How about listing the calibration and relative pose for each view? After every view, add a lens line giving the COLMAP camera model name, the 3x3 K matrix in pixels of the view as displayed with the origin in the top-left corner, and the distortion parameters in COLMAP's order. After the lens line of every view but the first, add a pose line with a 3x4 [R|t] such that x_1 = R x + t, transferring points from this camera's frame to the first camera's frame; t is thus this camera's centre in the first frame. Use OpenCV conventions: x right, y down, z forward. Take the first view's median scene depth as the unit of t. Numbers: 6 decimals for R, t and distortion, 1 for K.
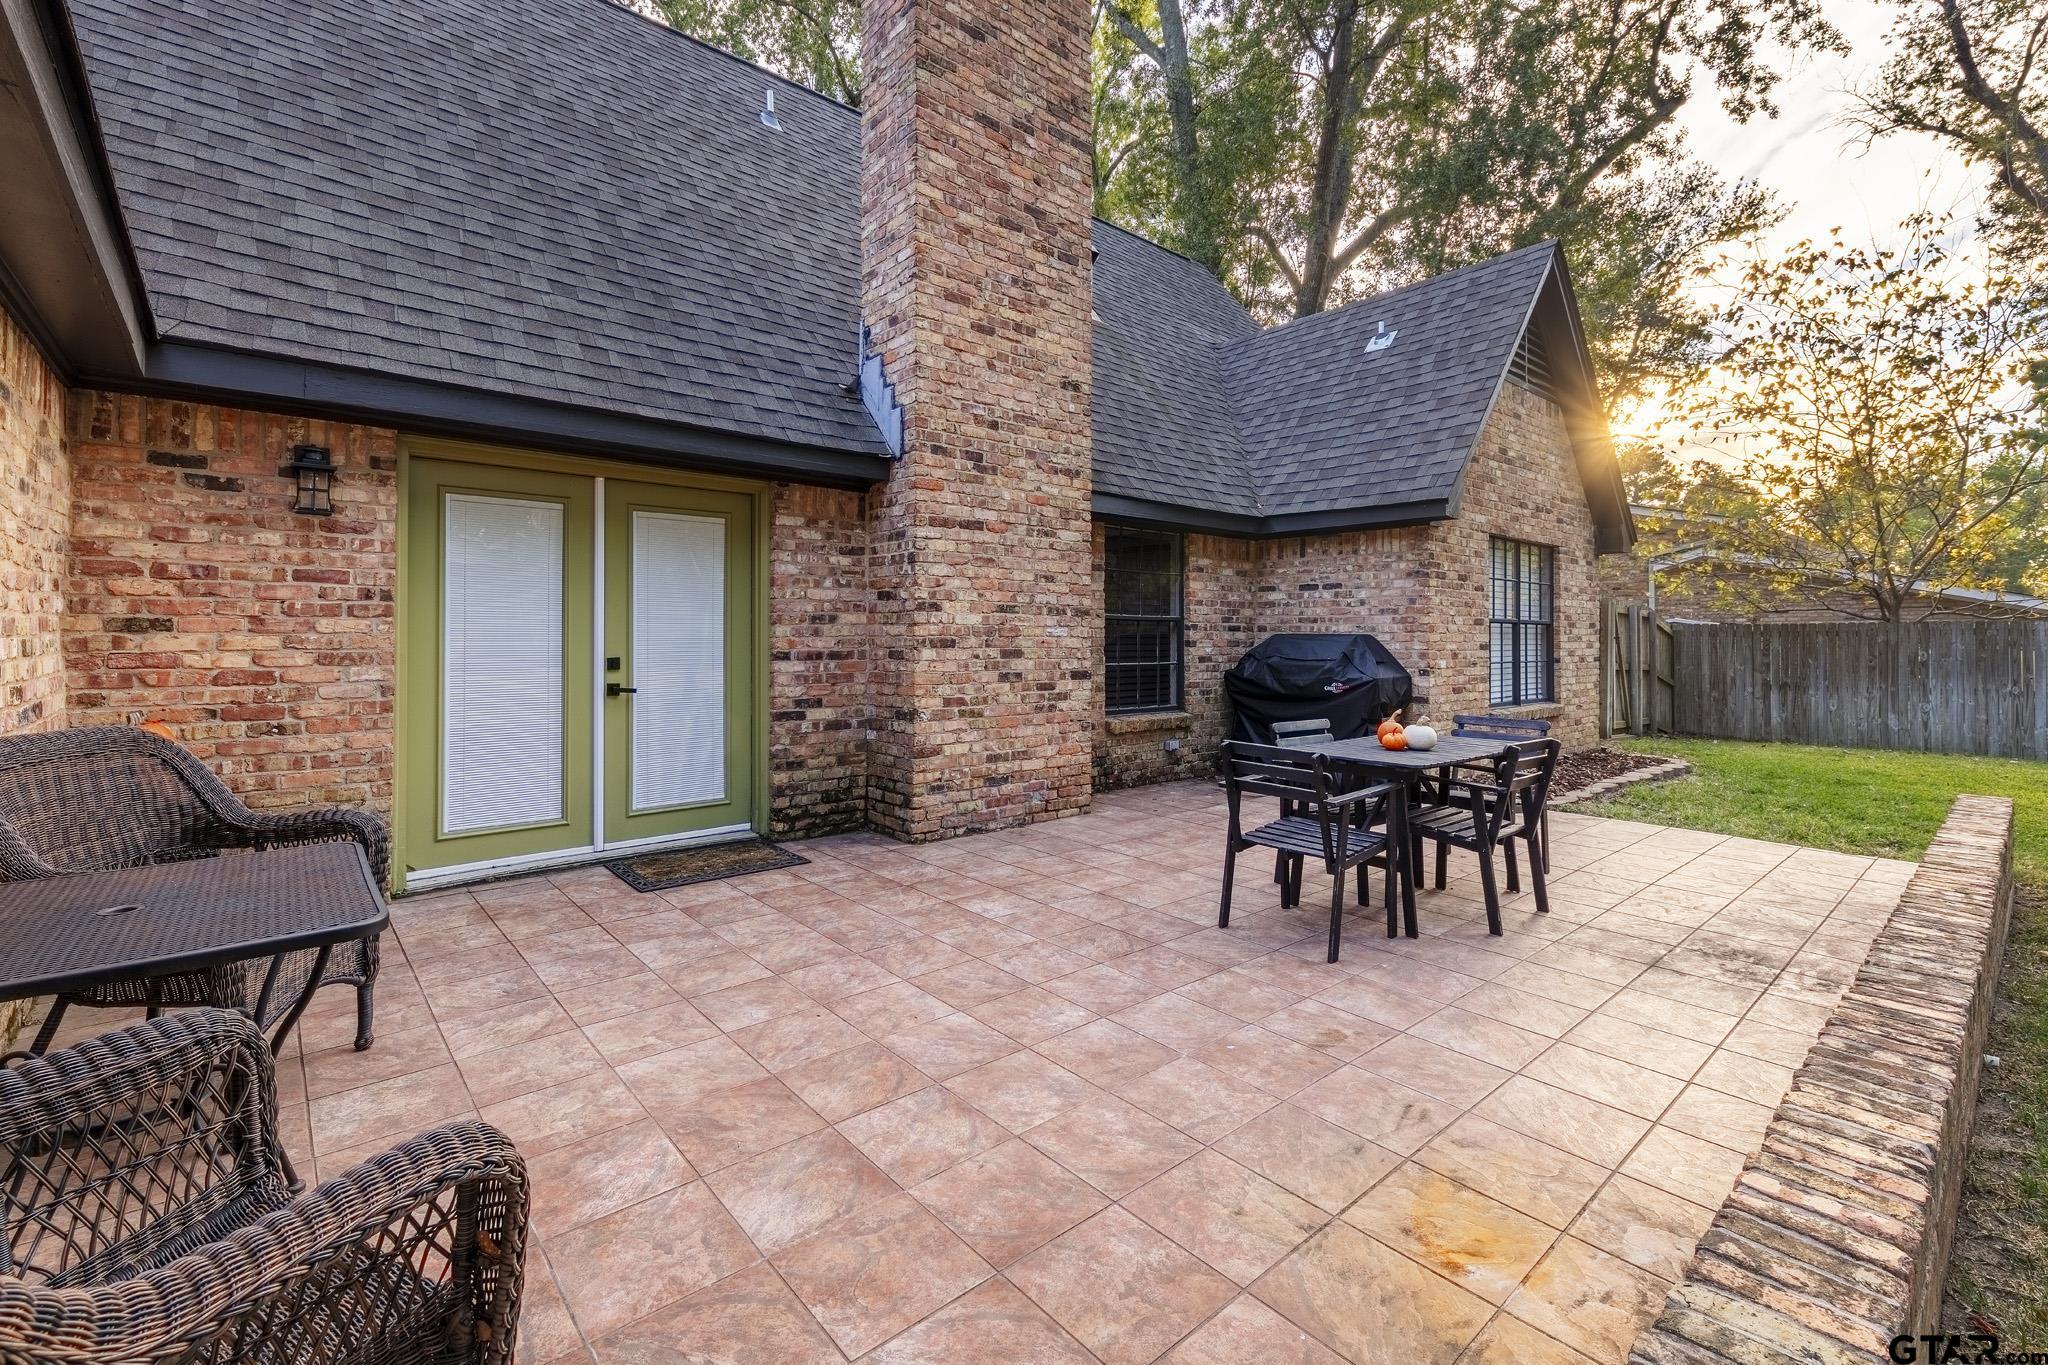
lens RADIAL K [[872.3, 0, 992.3], [0, 872.3, 624.2], [0, 0, 1]] dist [0.001205, -0.004245]
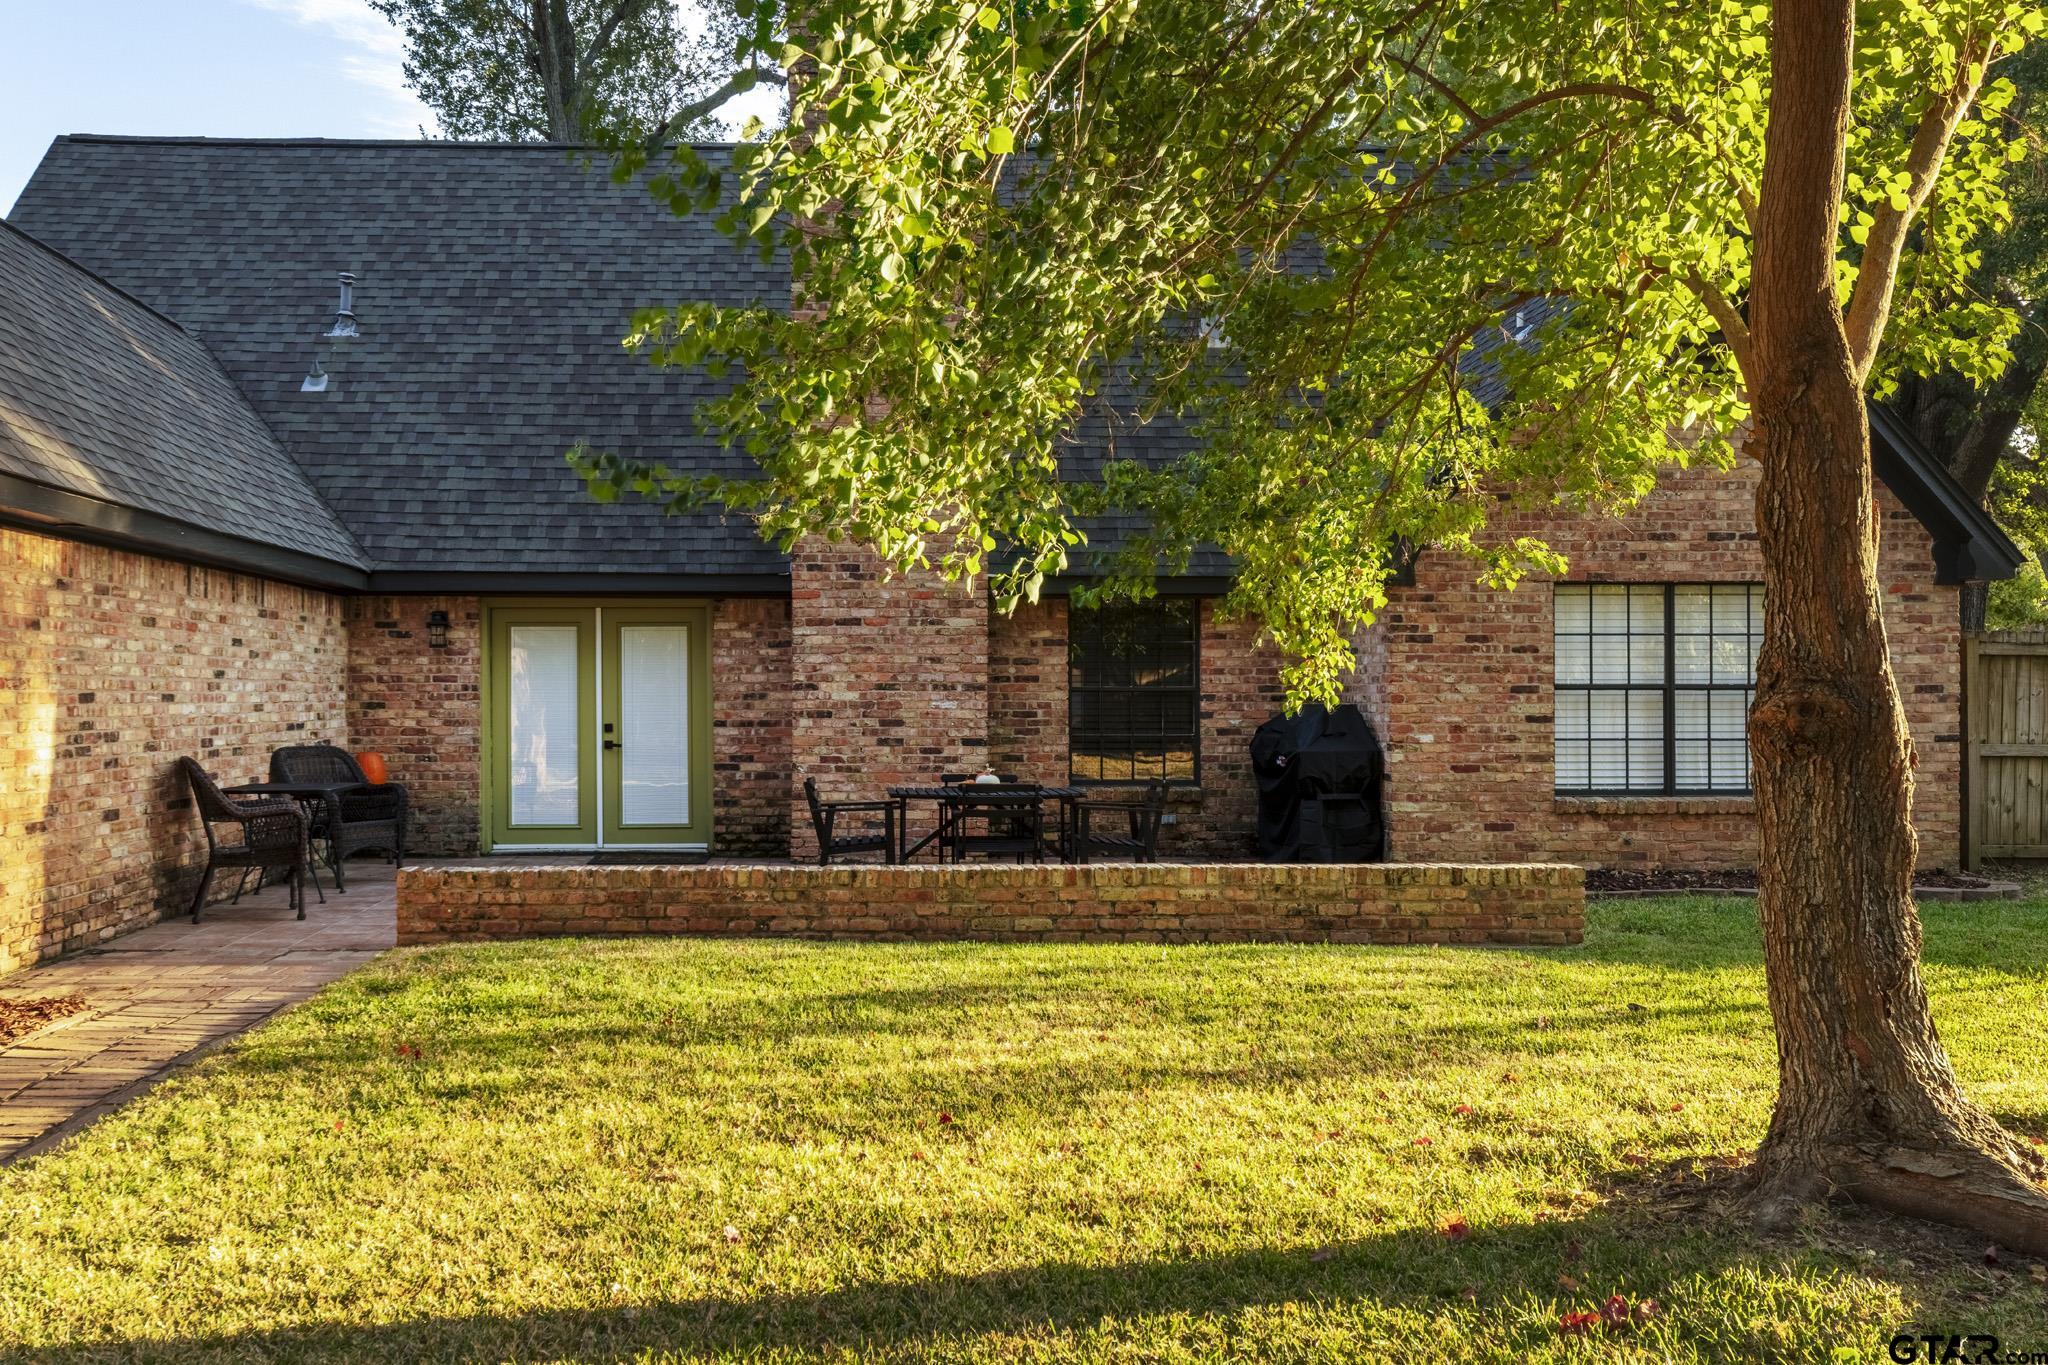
lens RADIAL K [[1601.6, 0, 1024.0], [0, 1601.6, 682.5], [0, 0, 1]] dist [-0.003204, -0.001200]
pose [[0.832723, -0.010092, -0.553598, 1.539189], [0.011743, 0.999931, -0.000565, -0.021342], [0.553565, -0.006031, 0.832784, -0.838286]]
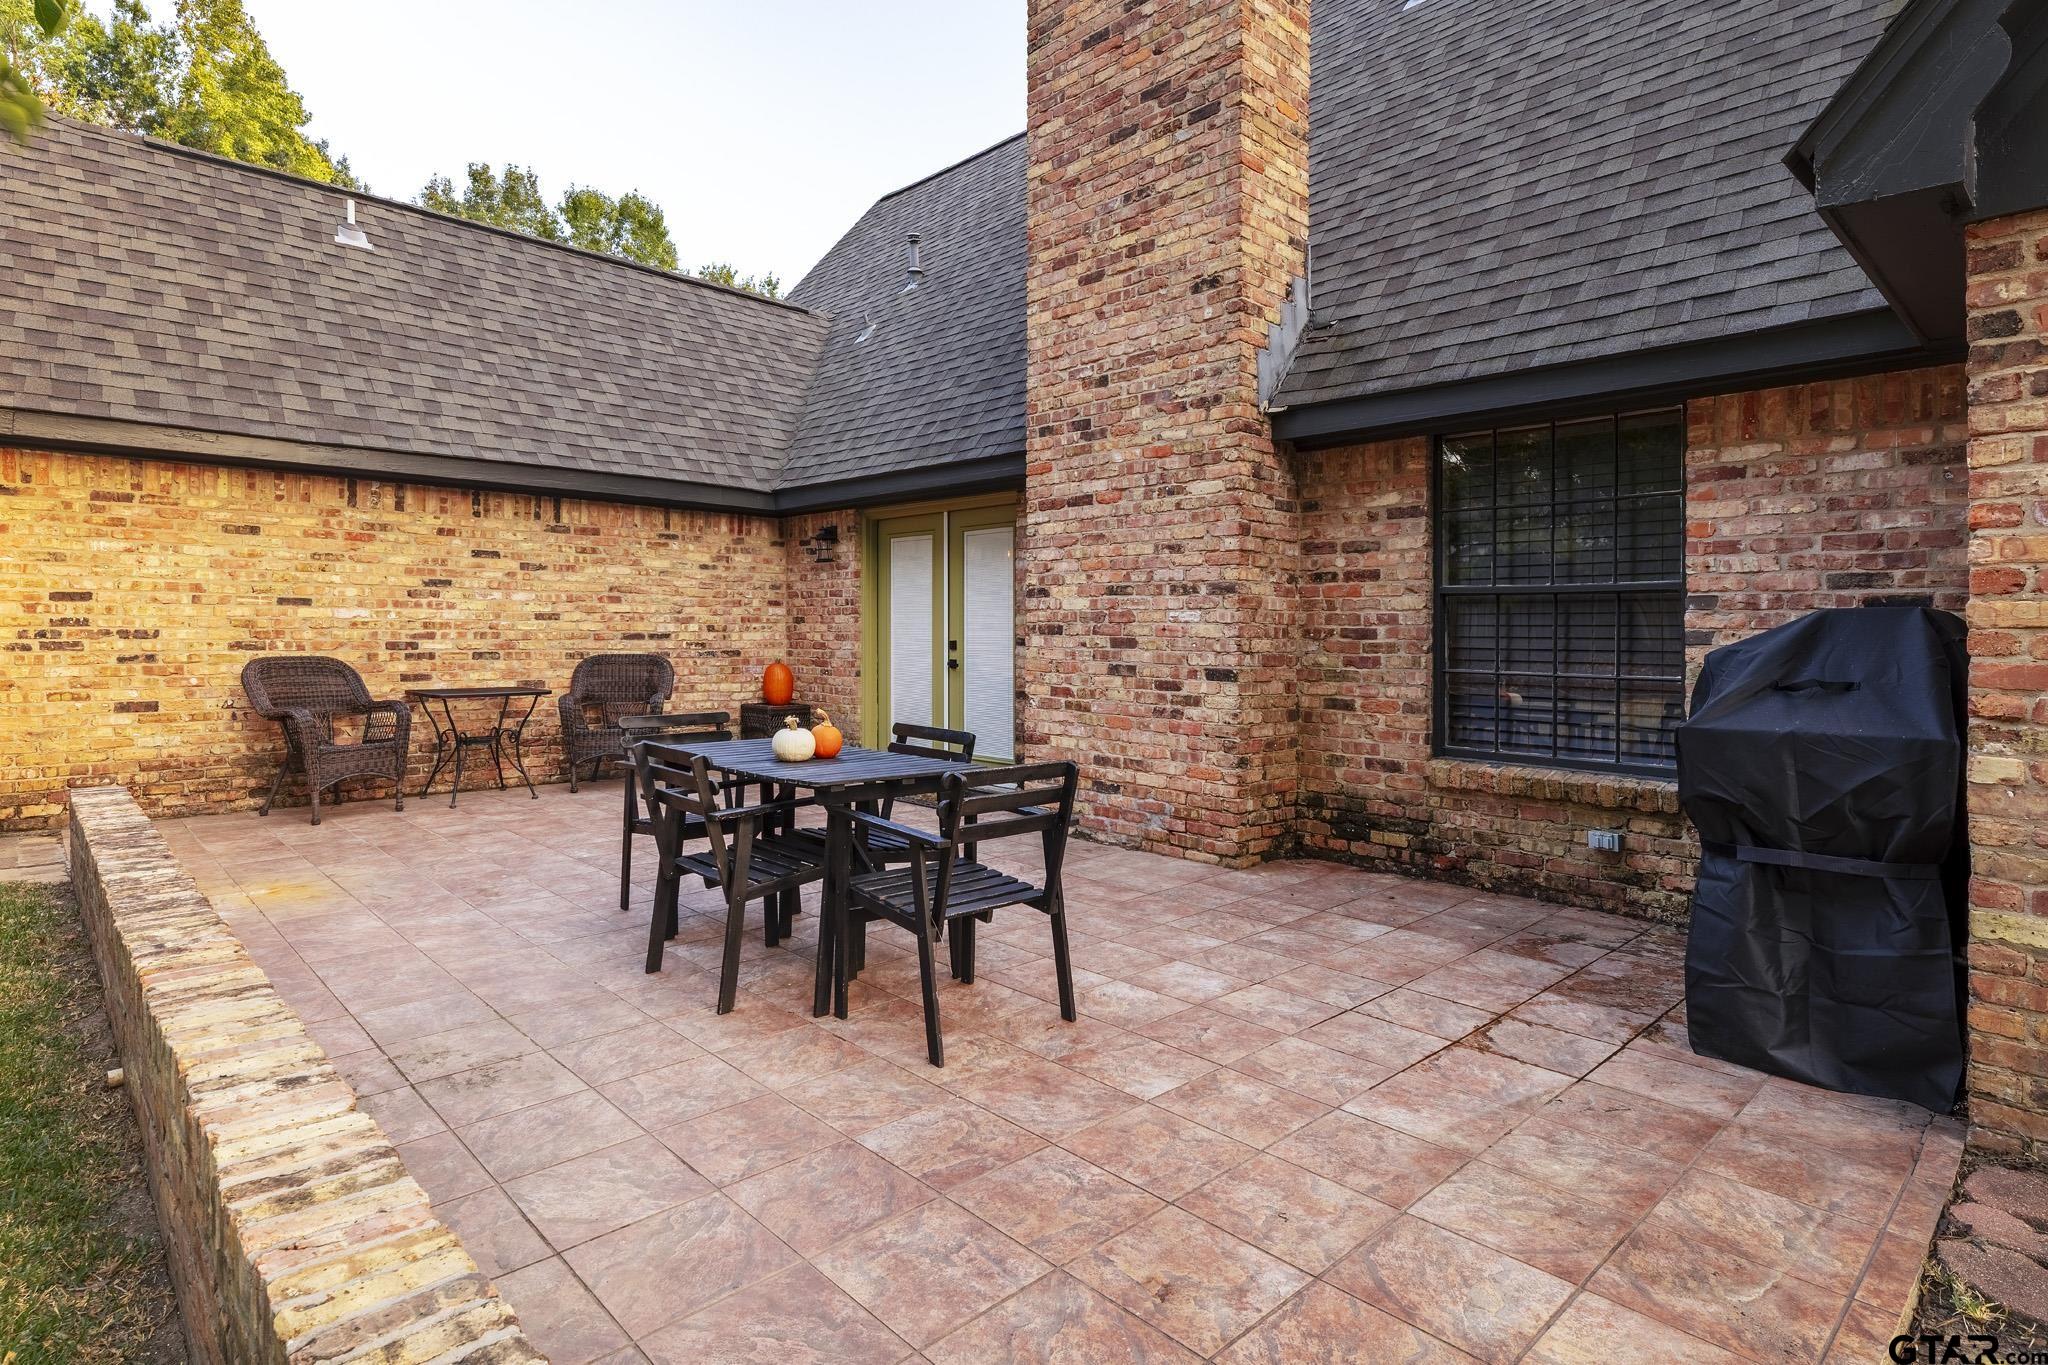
lens RADIAL K [[1074.9, 0, 1113.0], [0, 1074.9, 647.6], [0, 0, 1]] dist [0.002864, 0.000189]
pose [[0.107402, 0.009432, -0.994171, 1.142006], [0.005451, 0.999934, 0.010076, 0.029986], [0.994201, -0.006502, 0.107344, 0.944766]]
